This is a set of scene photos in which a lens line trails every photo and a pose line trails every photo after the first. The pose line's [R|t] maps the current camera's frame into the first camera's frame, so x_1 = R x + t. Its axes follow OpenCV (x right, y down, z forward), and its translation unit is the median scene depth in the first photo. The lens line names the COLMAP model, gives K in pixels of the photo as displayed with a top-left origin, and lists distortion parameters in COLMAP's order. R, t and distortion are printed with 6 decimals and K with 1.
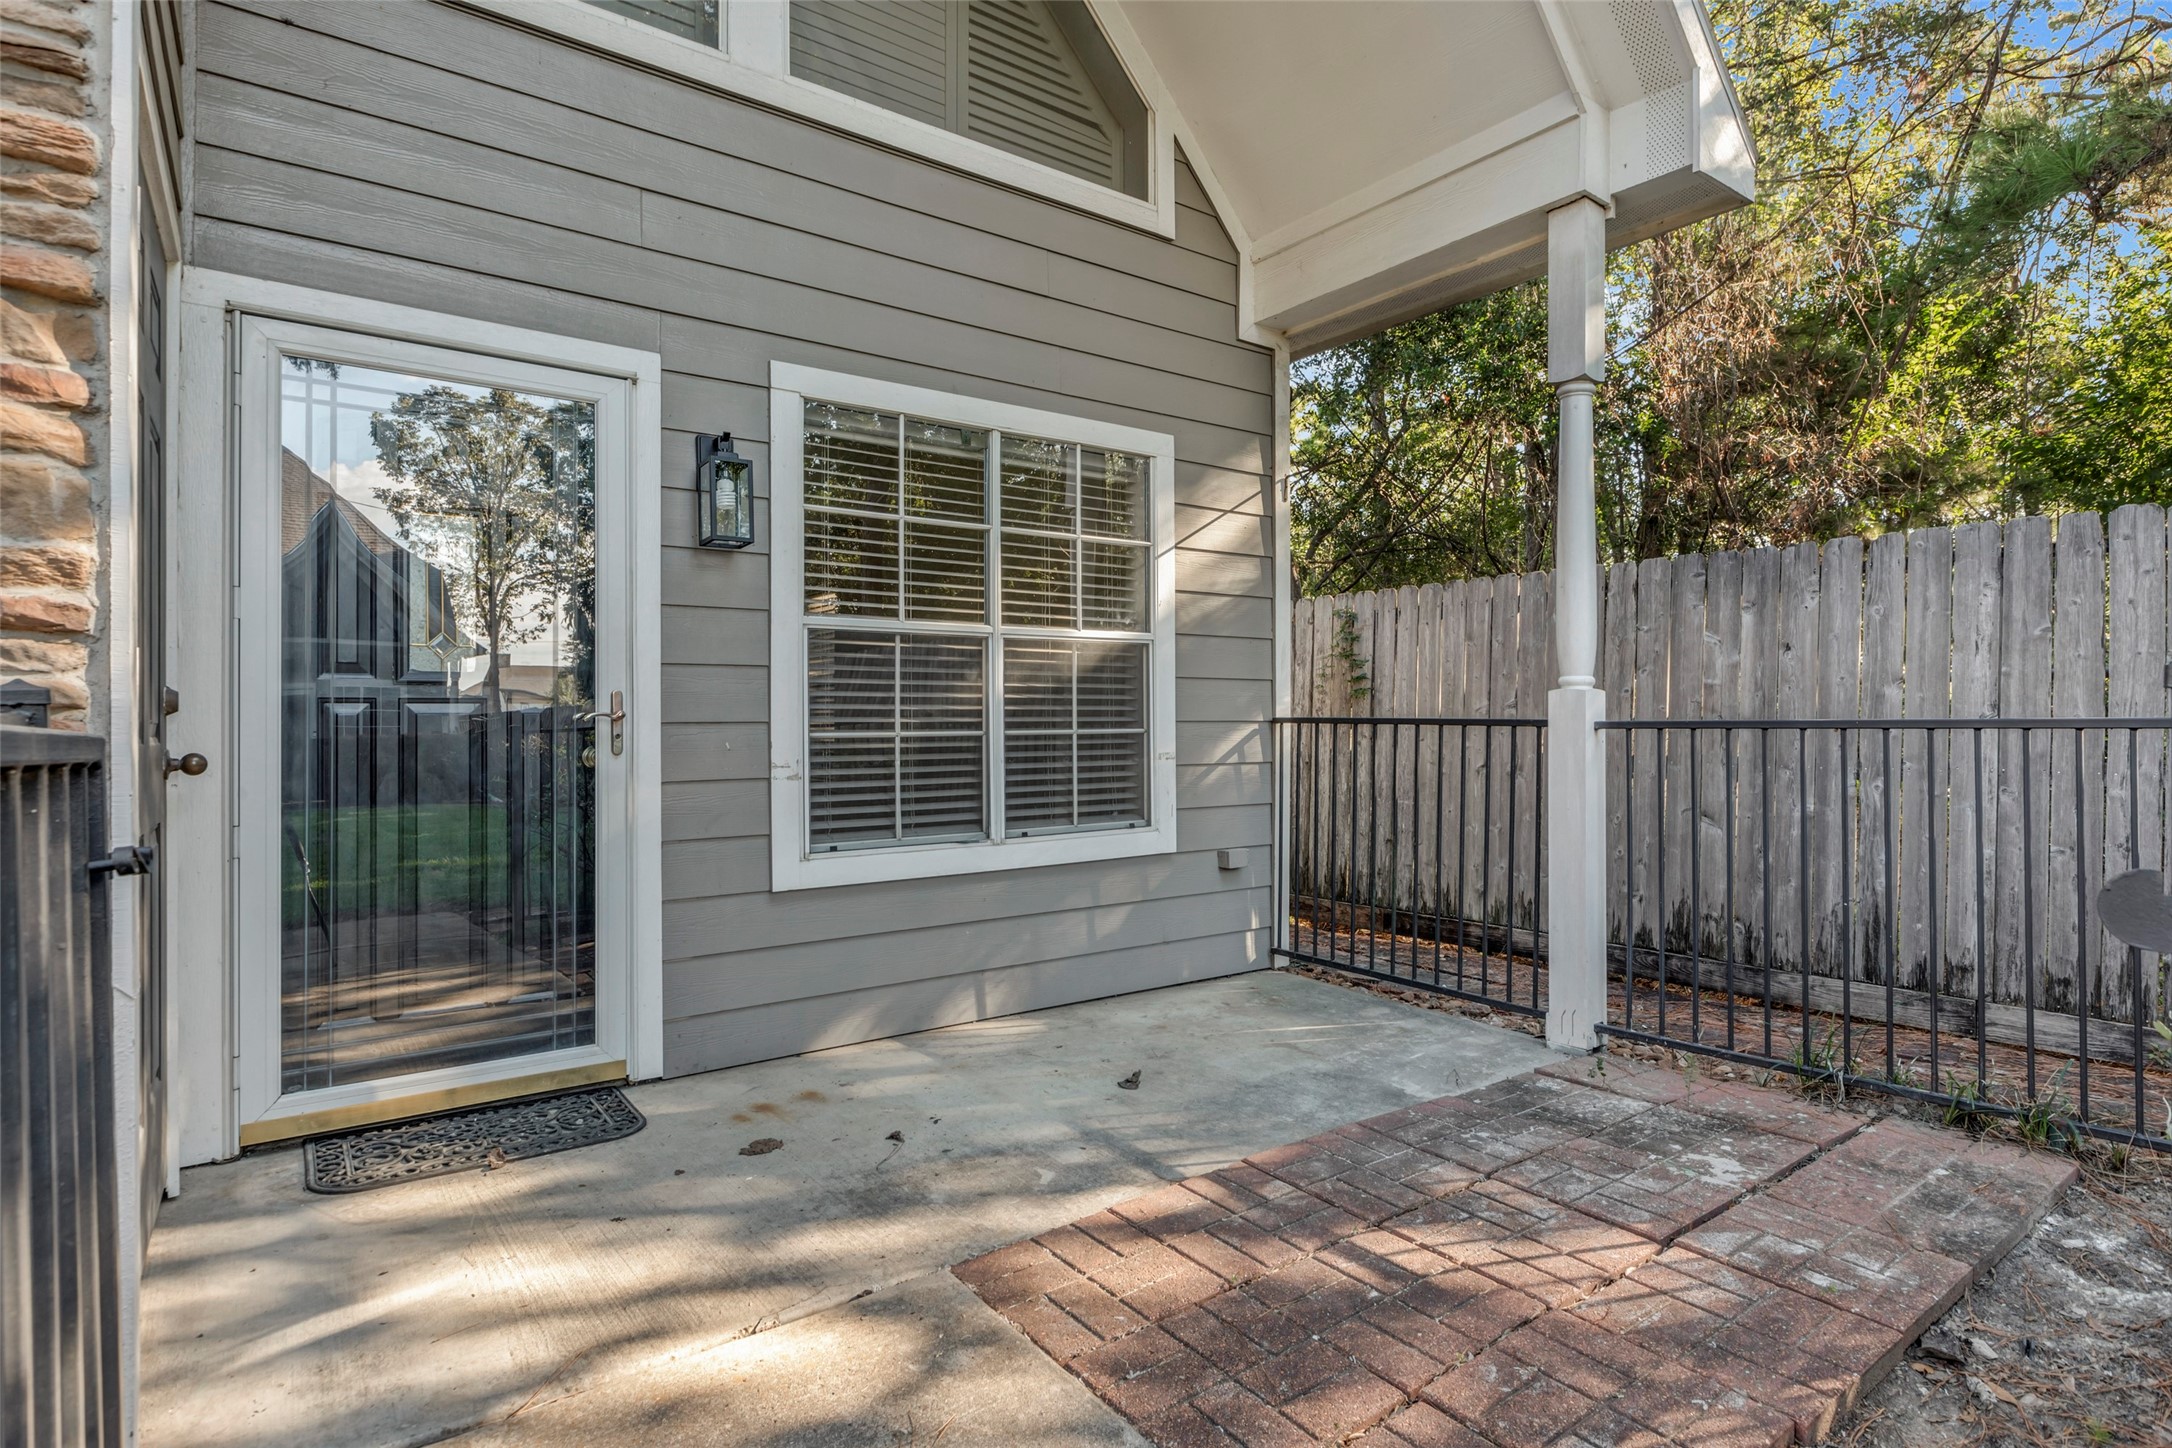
lens RADIAL K [[1112.7, 0, 1086.0], [0, 1112.7, 724.0], [0, 0, 1]] dist [-0.001380, -0.000144]
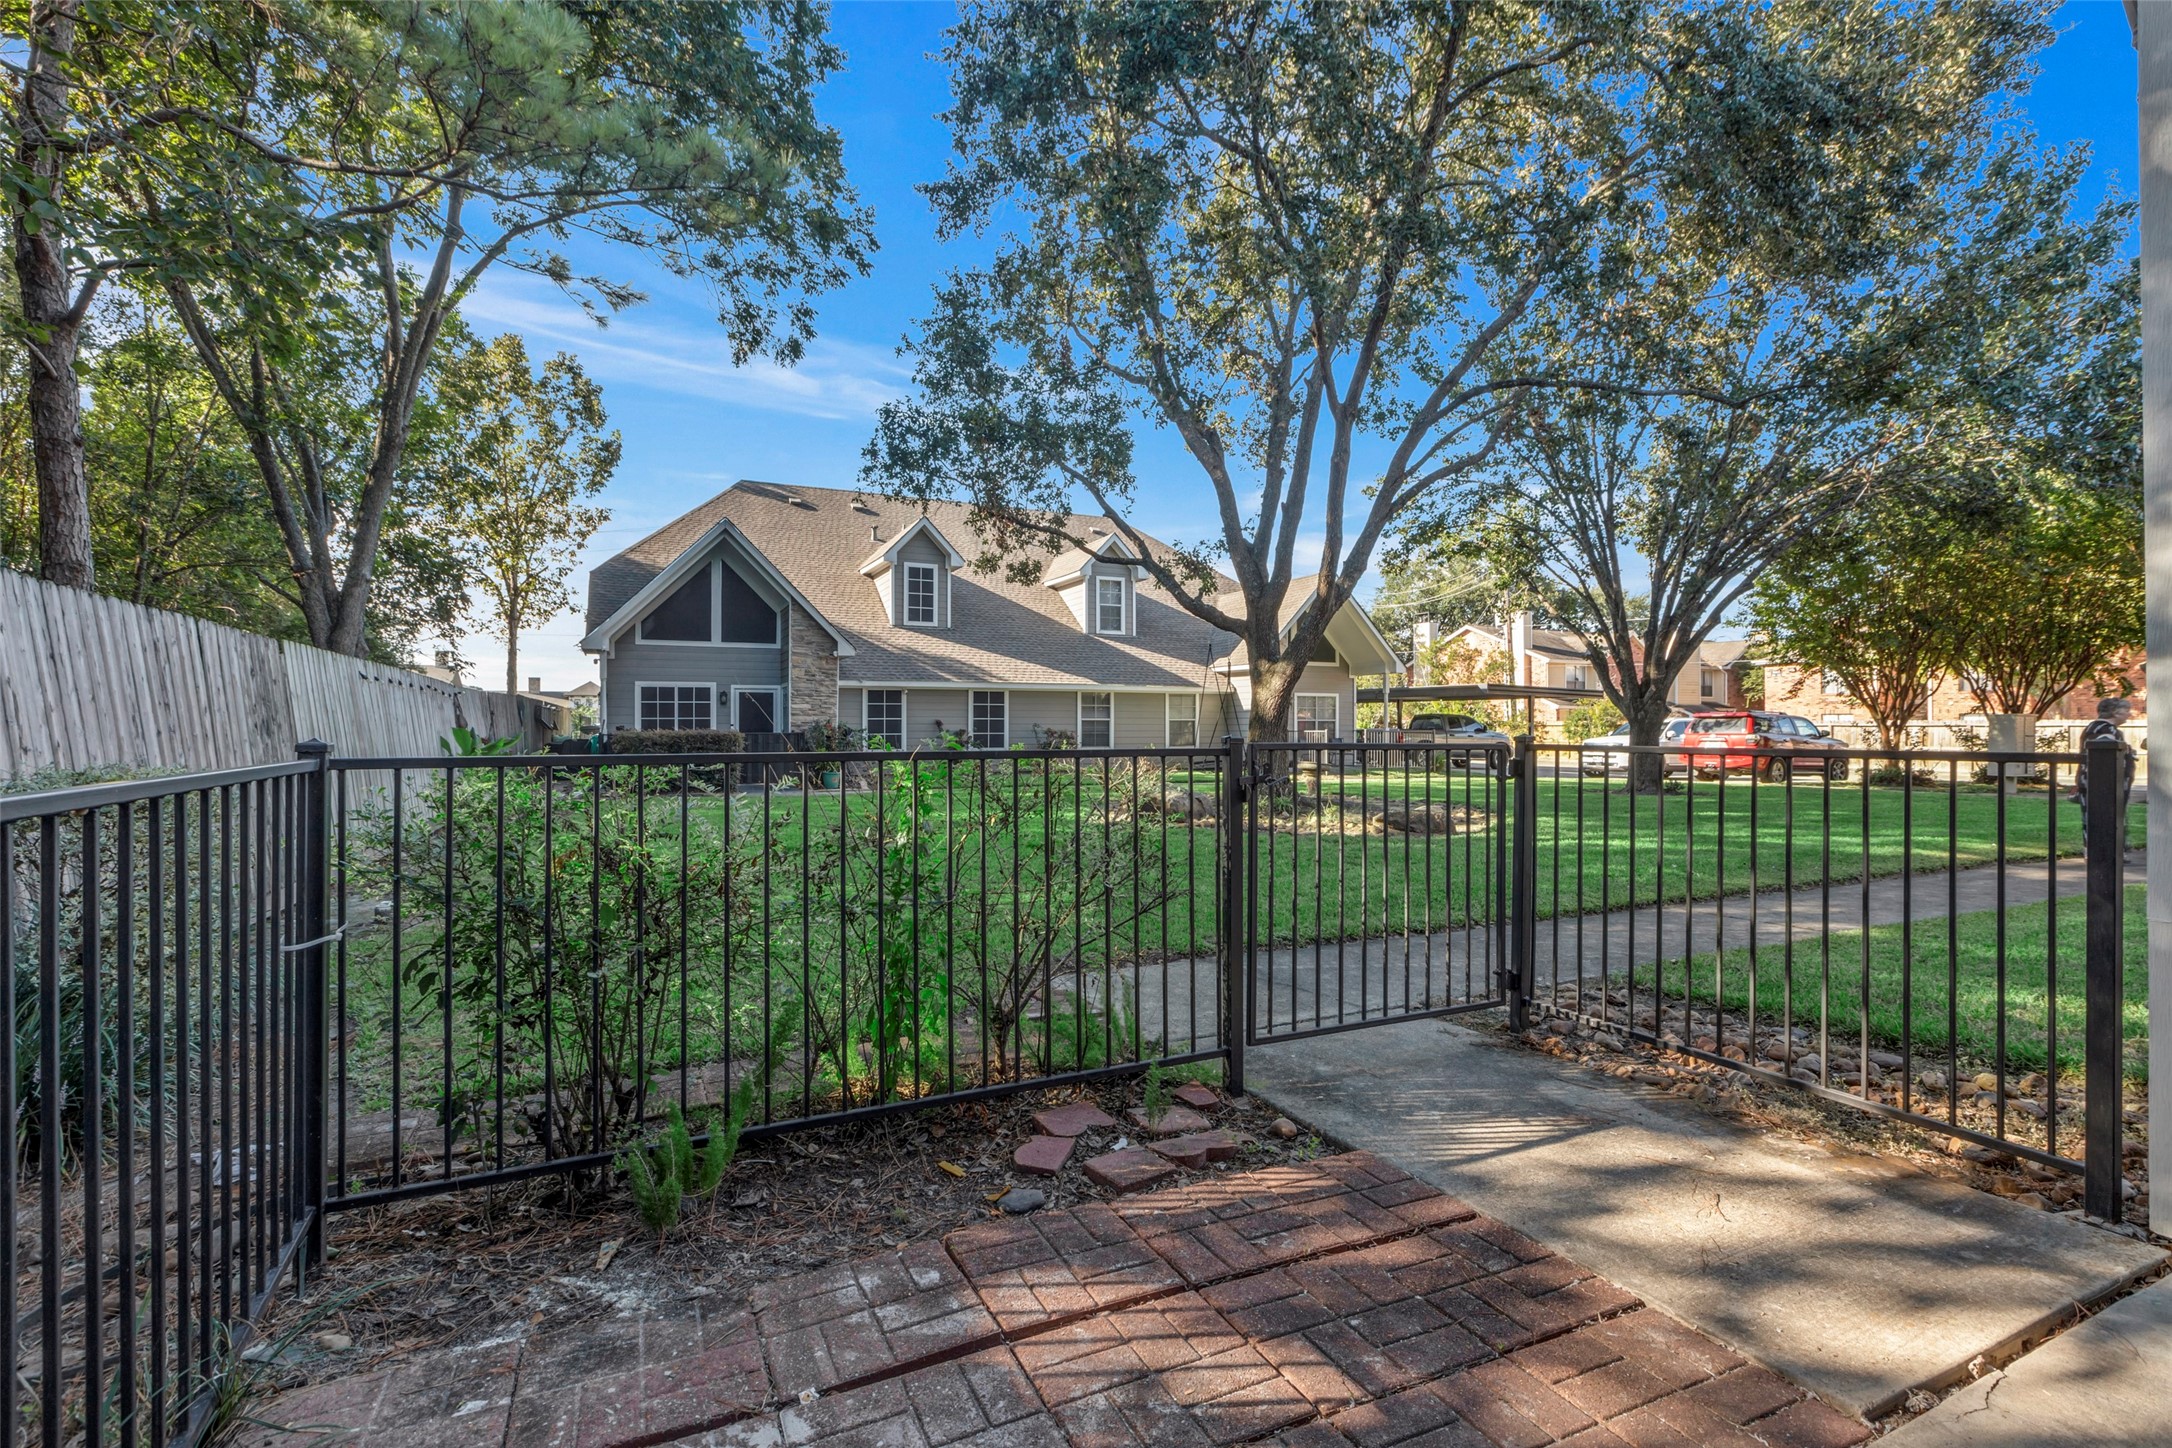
lens RADIAL K [[987.4, 0, 1095.8], [0, 987.4, 718.1], [0, 0, 1]] dist [0.002919, -0.000036]
pose [[-0.983538, 0.004076, 0.180656, 0.187826], [0.003926, 0.999992, -0.001183, -0.025772], [-0.180659, -0.000454, -0.983546, 1.114801]]
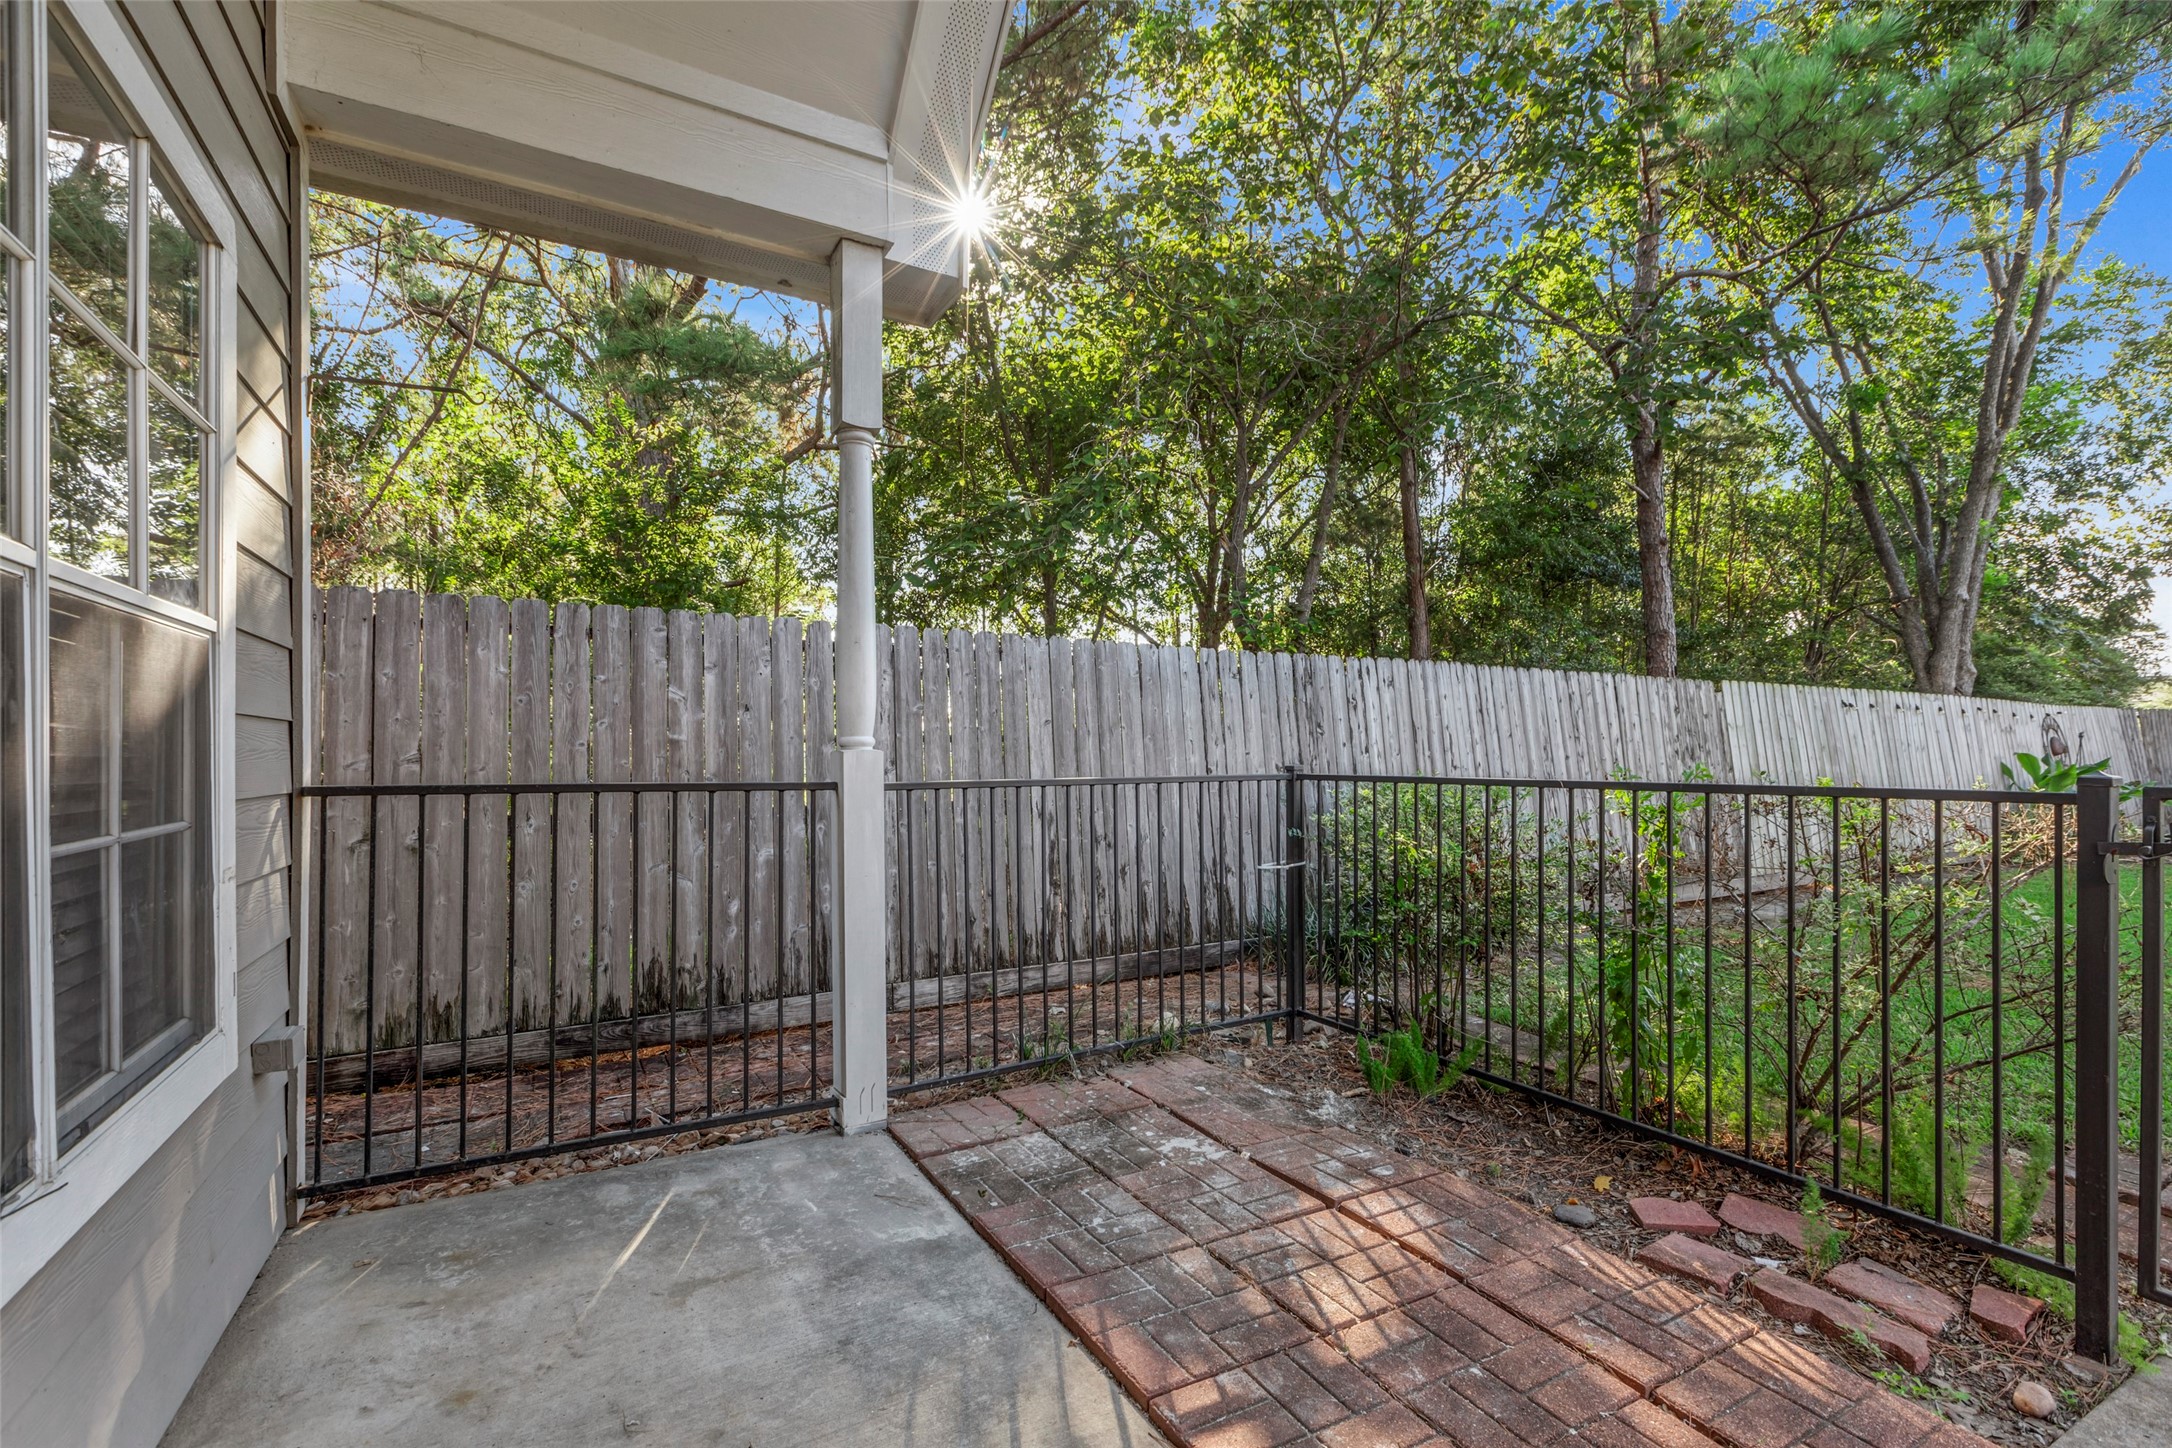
lens RADIAL K [[981.3, 0, 1083.4], [0, 981.3, 753.8], [0, 0, 1]] dist [0.003251, 0.000208]
pose [[0.125276, -0.000386, 0.992122, -0.380071], [0.008465, 0.999964, -0.000680, -0.026177], [-0.992086, 0.008484, 0.125274, 0.709206]]
